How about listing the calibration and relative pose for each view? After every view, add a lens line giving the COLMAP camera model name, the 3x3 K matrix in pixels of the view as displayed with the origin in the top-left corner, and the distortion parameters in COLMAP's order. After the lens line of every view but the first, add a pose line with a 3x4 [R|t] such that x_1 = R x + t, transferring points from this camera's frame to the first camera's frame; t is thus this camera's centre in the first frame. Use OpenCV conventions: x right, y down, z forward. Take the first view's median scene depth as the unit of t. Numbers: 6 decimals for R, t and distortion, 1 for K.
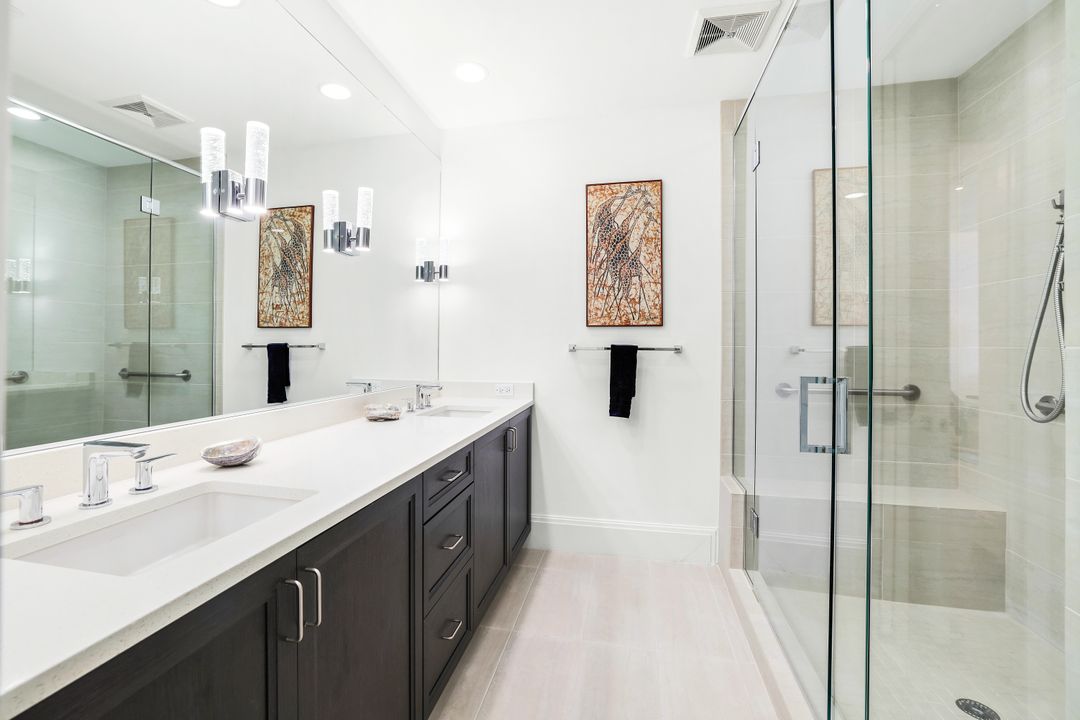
lens RADIAL K [[474.4, 0, 530.8], [0, 474.4, 346.8], [0, 0, 1]] dist [-0.000908, 0.000201]
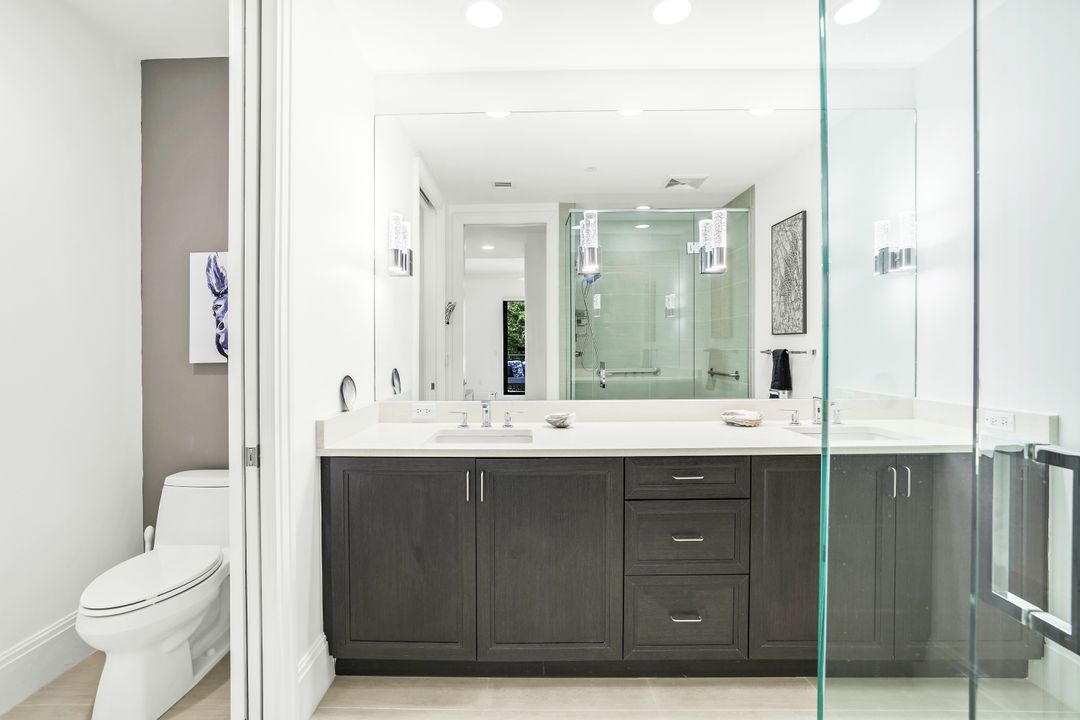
lens RADIAL K [[498.1, 0, 540.0], [0, 498.1, 360.0], [0, 0, 1]] dist [-0.000434, 0.000039]
pose [[0.244304, 0.019198, -0.969509, 0.417996], [0.005787, 0.999757, 0.021255, -0.010477], [0.969681, -0.010803, 0.244134, 0.202583]]
